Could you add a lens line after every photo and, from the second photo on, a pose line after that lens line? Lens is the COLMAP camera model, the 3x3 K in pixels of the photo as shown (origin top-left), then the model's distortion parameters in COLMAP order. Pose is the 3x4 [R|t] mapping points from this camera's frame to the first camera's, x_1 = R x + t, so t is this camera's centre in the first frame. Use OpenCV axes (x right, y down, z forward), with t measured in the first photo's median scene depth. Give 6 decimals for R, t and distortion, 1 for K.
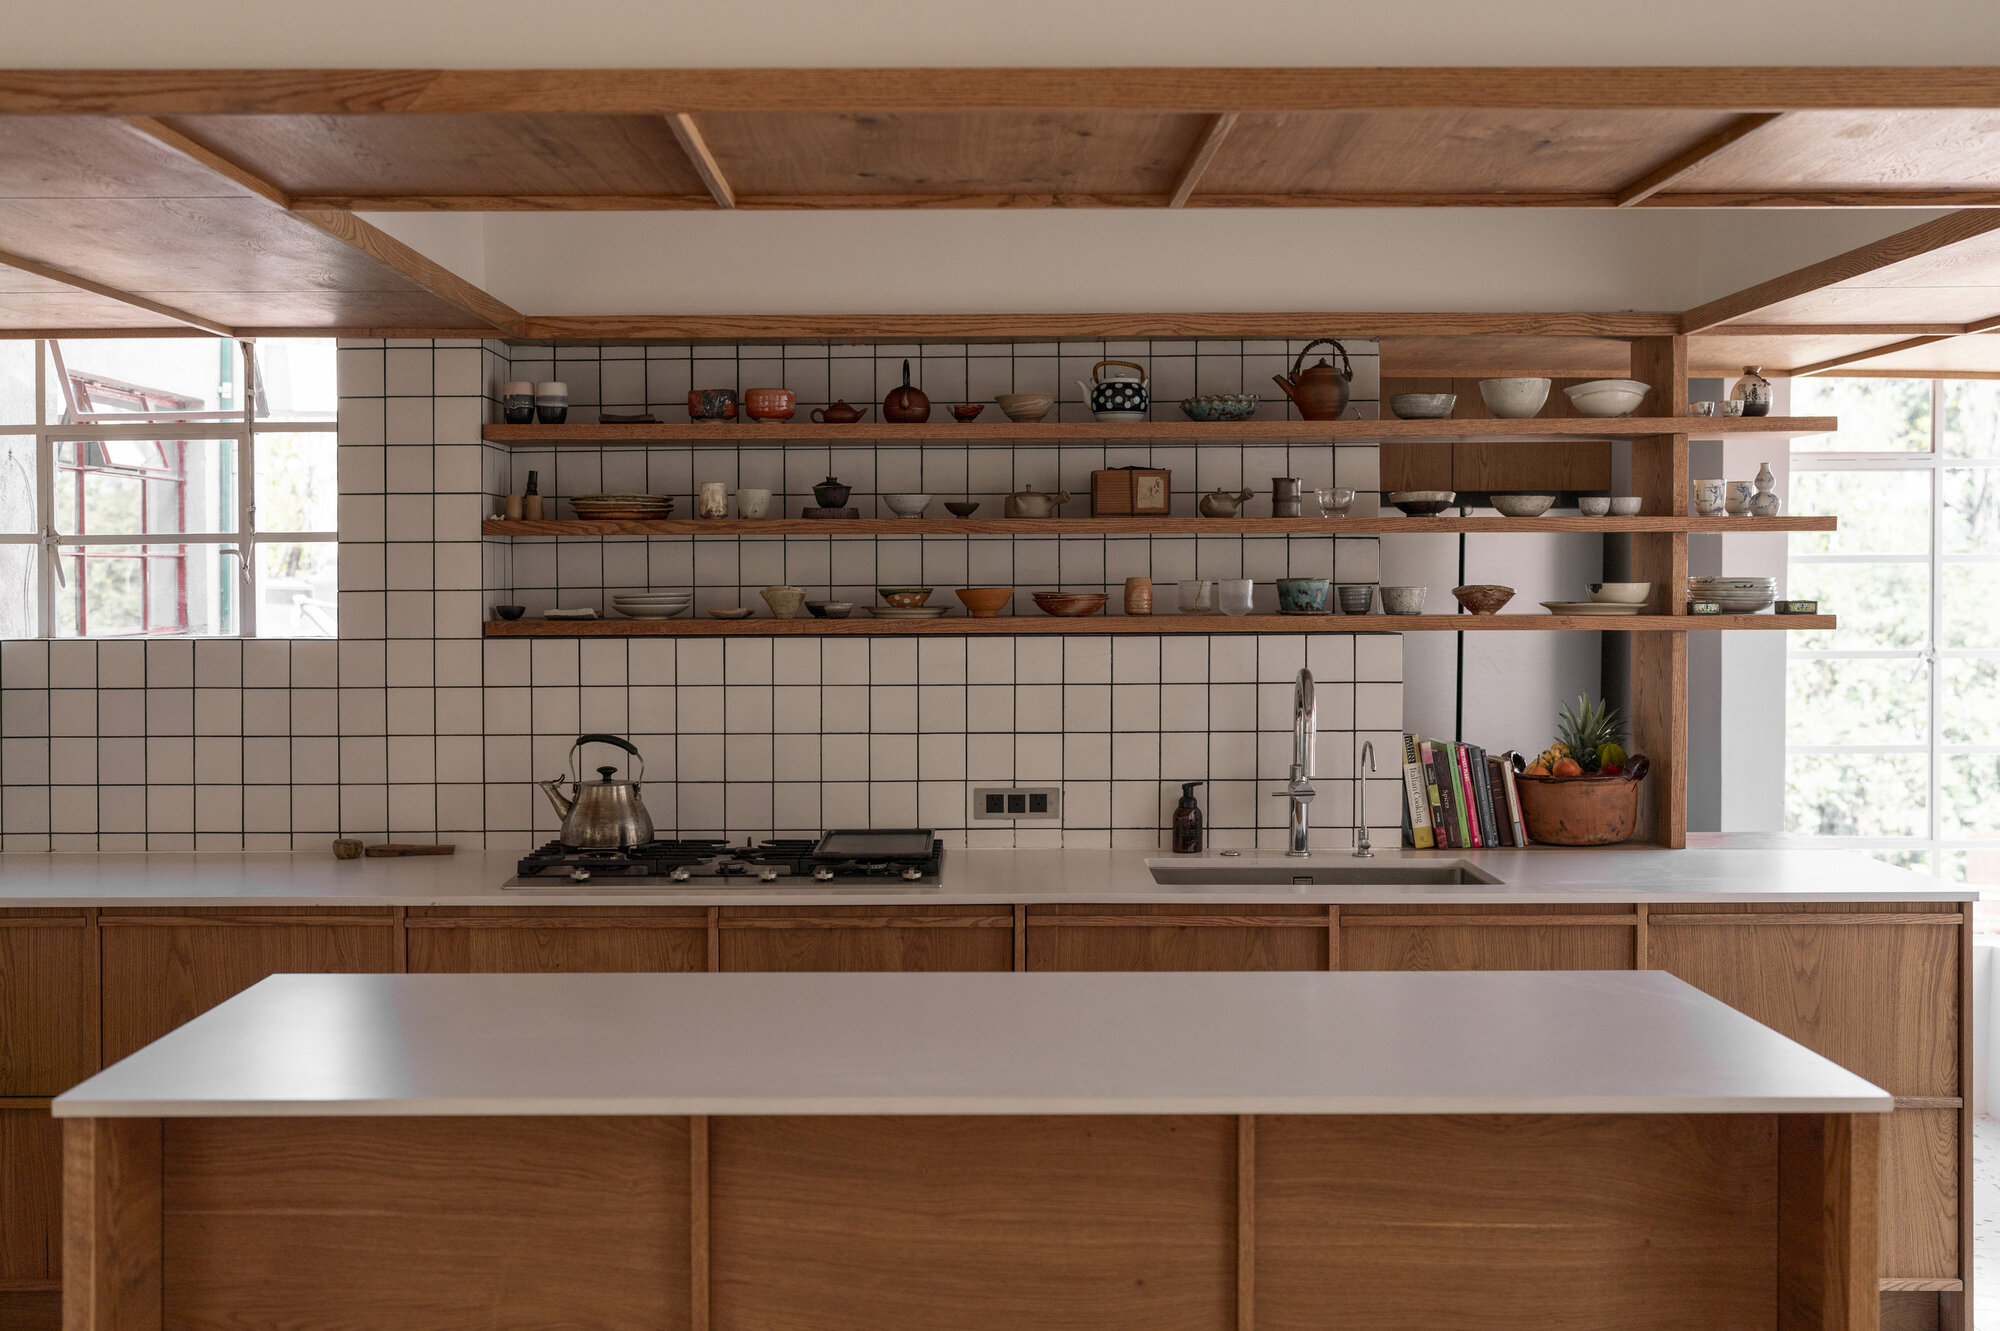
lens RADIAL K [[2111.8, 0, 988.1], [0, 2111.8, 648.3], [0, 0, 1]] dist [0.005768, 0.000000]
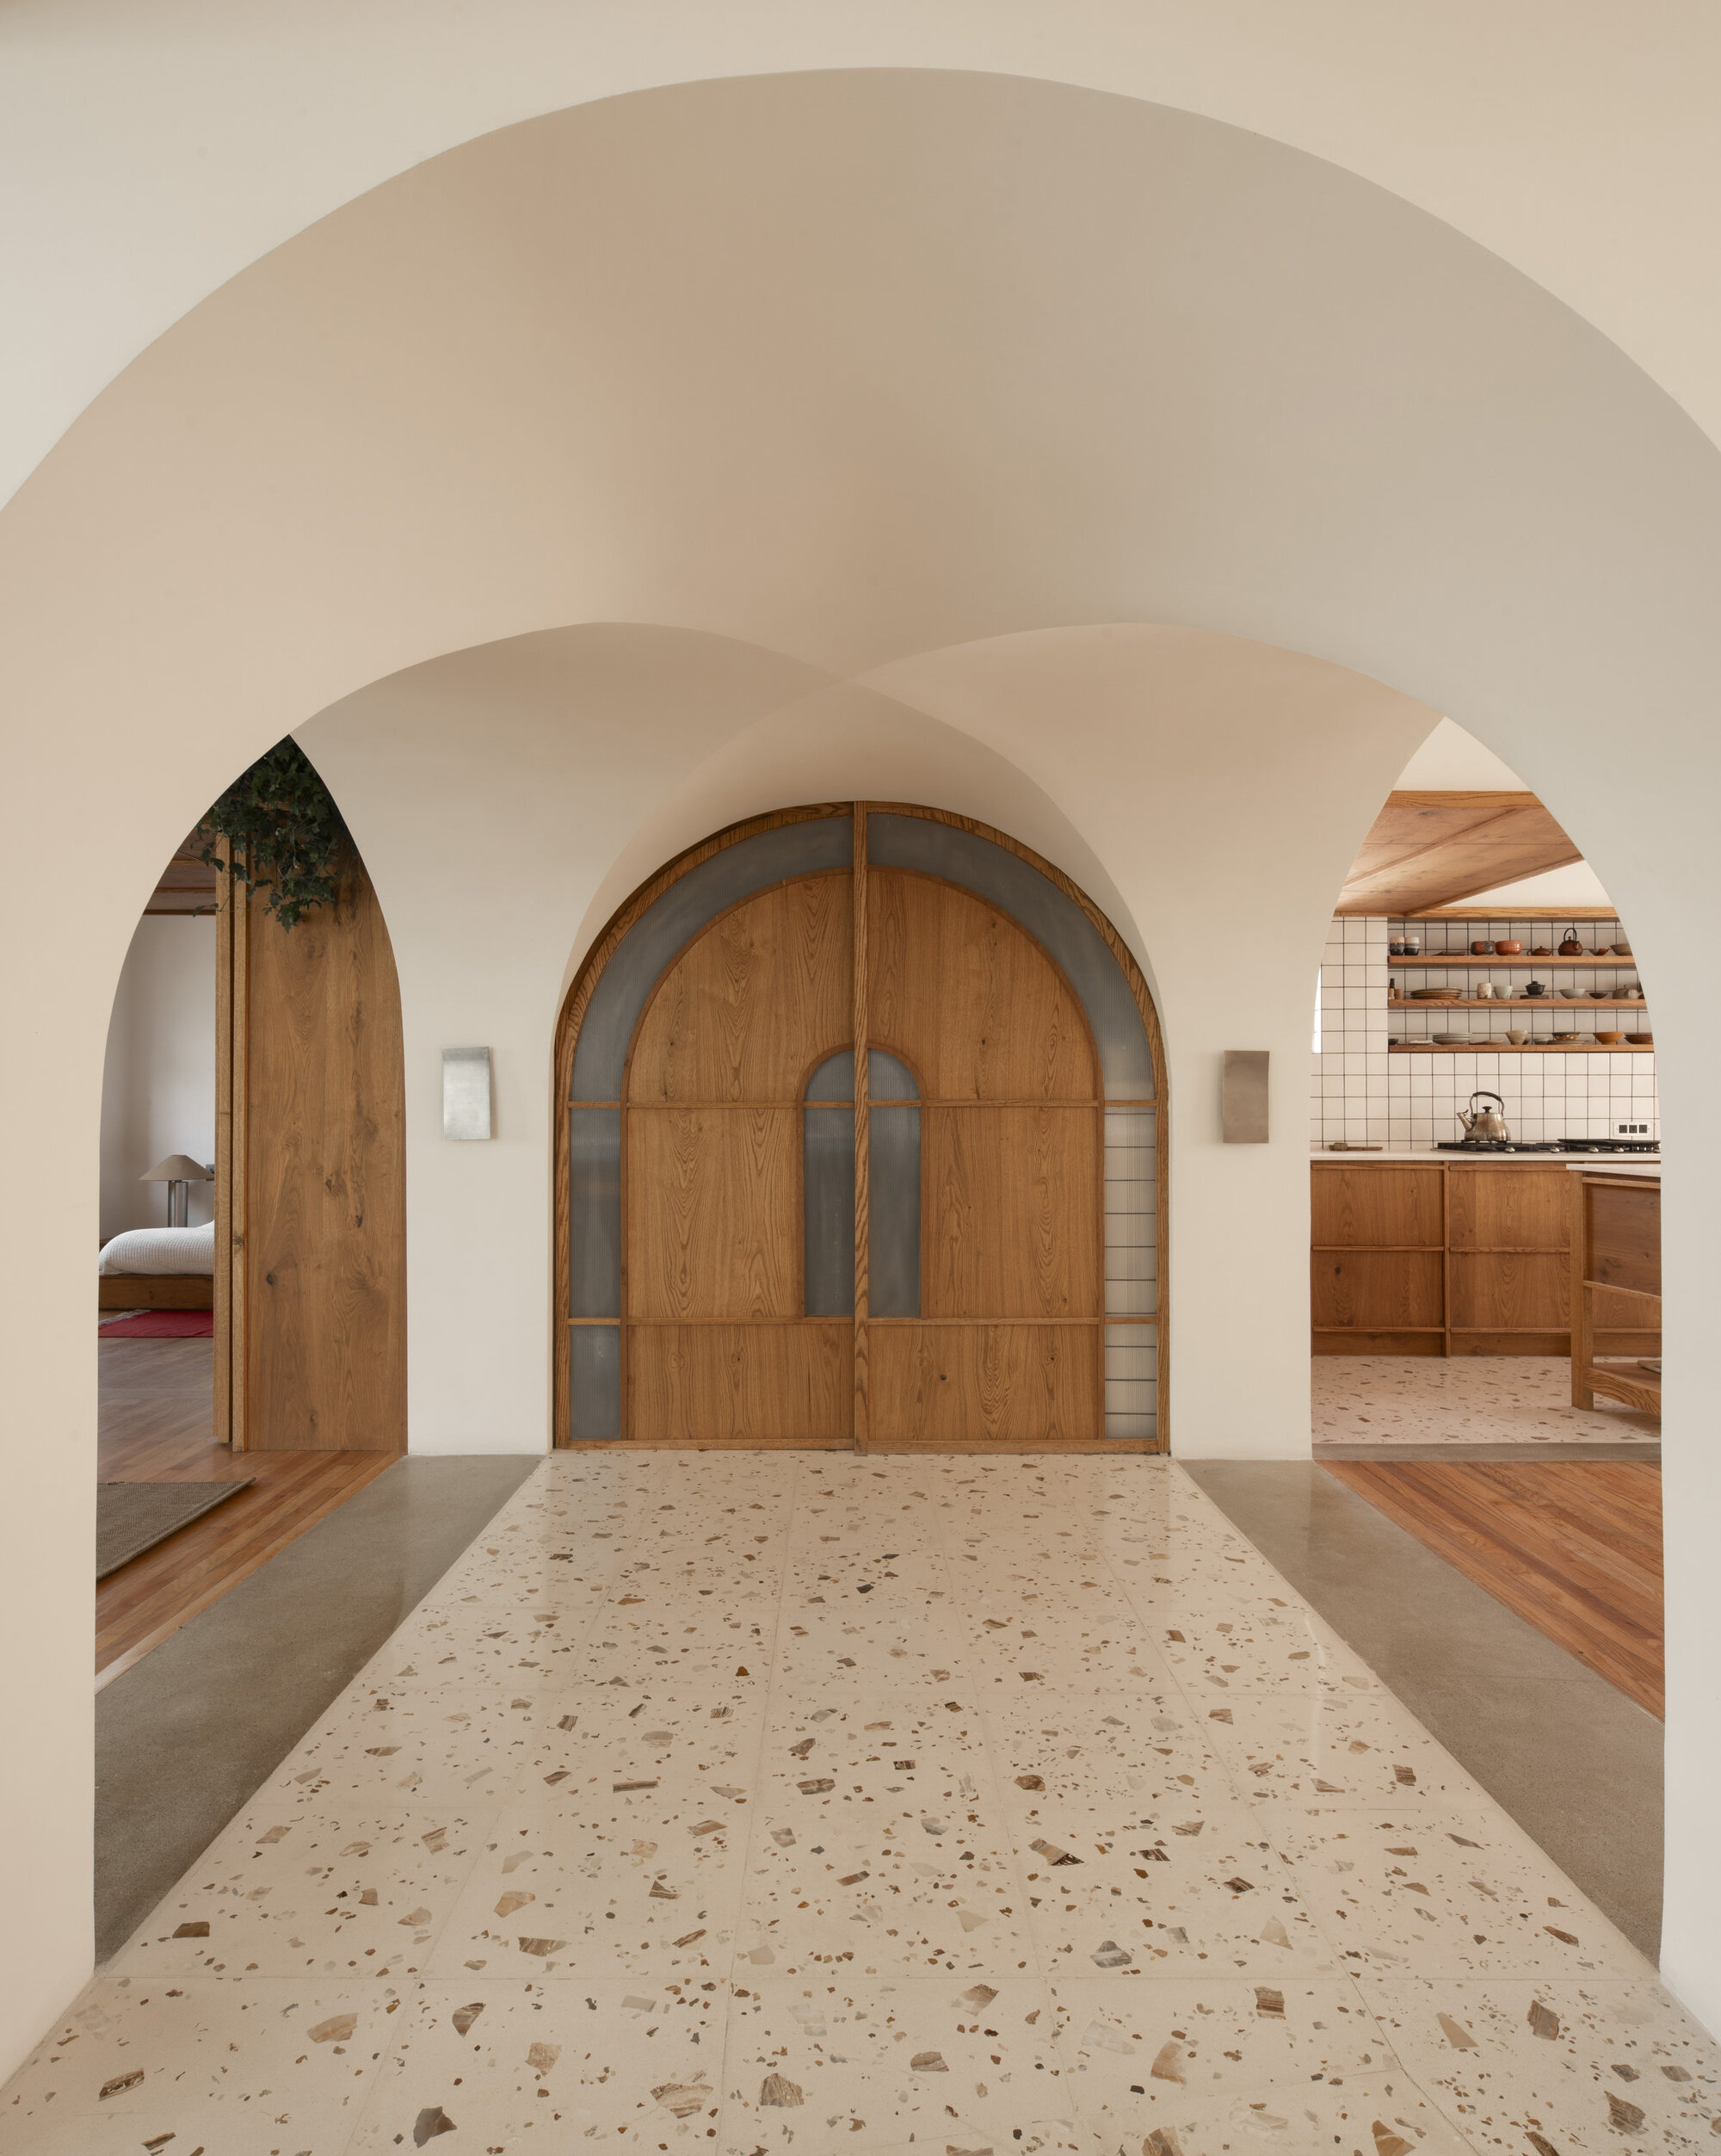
lens RADIAL K [[1287.3, 0, 851.3], [0, 1287.3, 1077.6], [0, 0, 1]] dist [0.005967, -0.001844]
pose [[0.999970, 0.006036, 0.004902, -0.805902], [-0.005805, 0.998940, -0.045667, 0.085918], [-0.005172, 0.045637, 0.998945, -0.337549]]
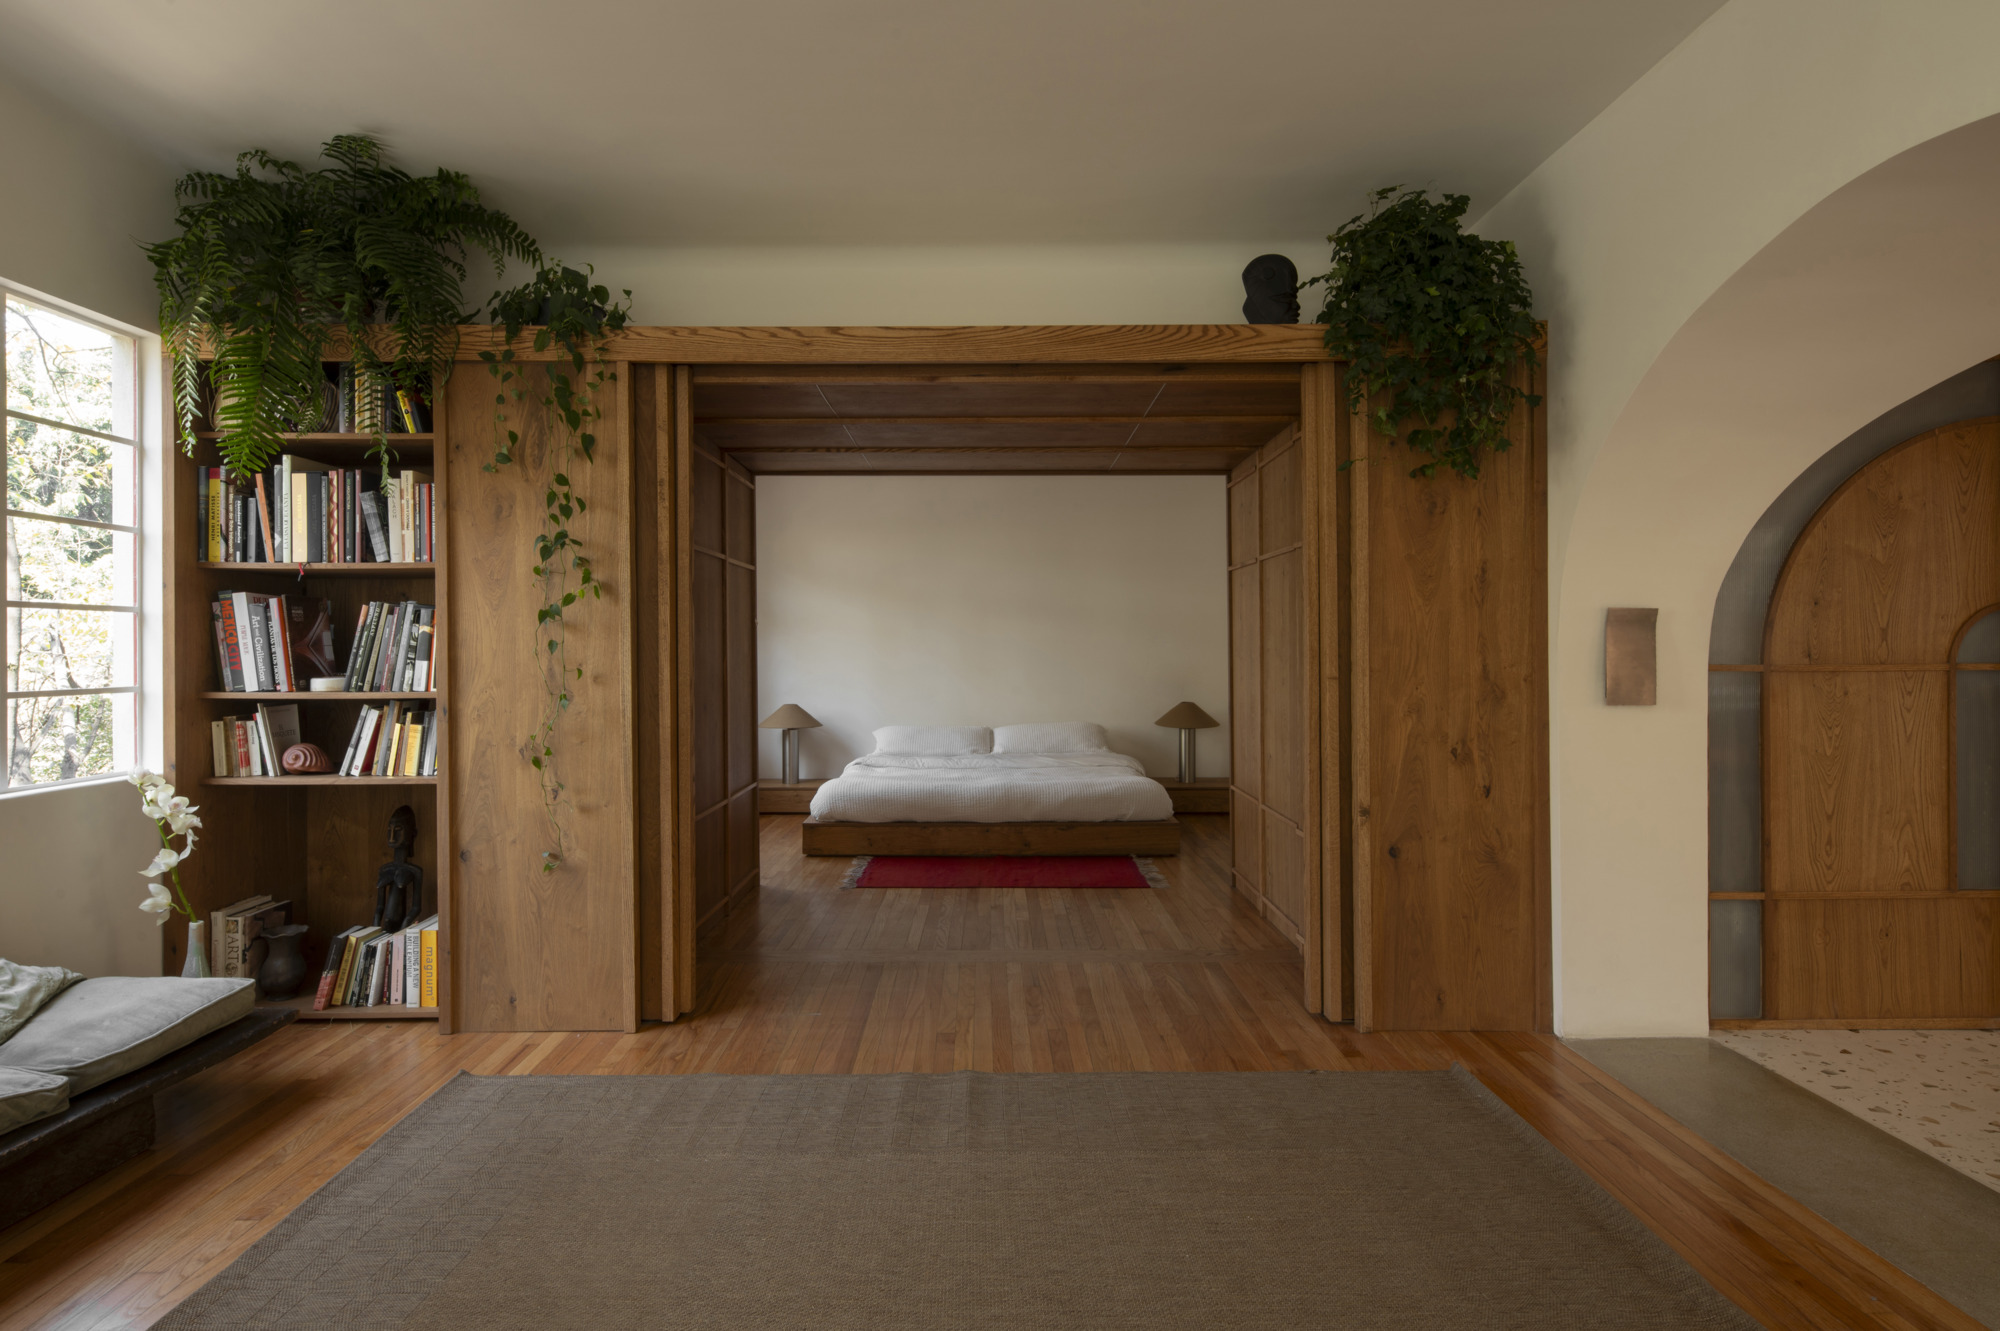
lens RADIAL K [[1071.2, 0, 989.8], [0, 1071.2, 653.1], [0, 0, 1]] dist [0.000797, 0.000320]
pose [[0.999997, 0.002065, -0.001005, -1.375441], [-0.002088, 0.999723, -0.023436, 0.074530], [0.000956, 0.023438, 0.999725, -0.174471]]
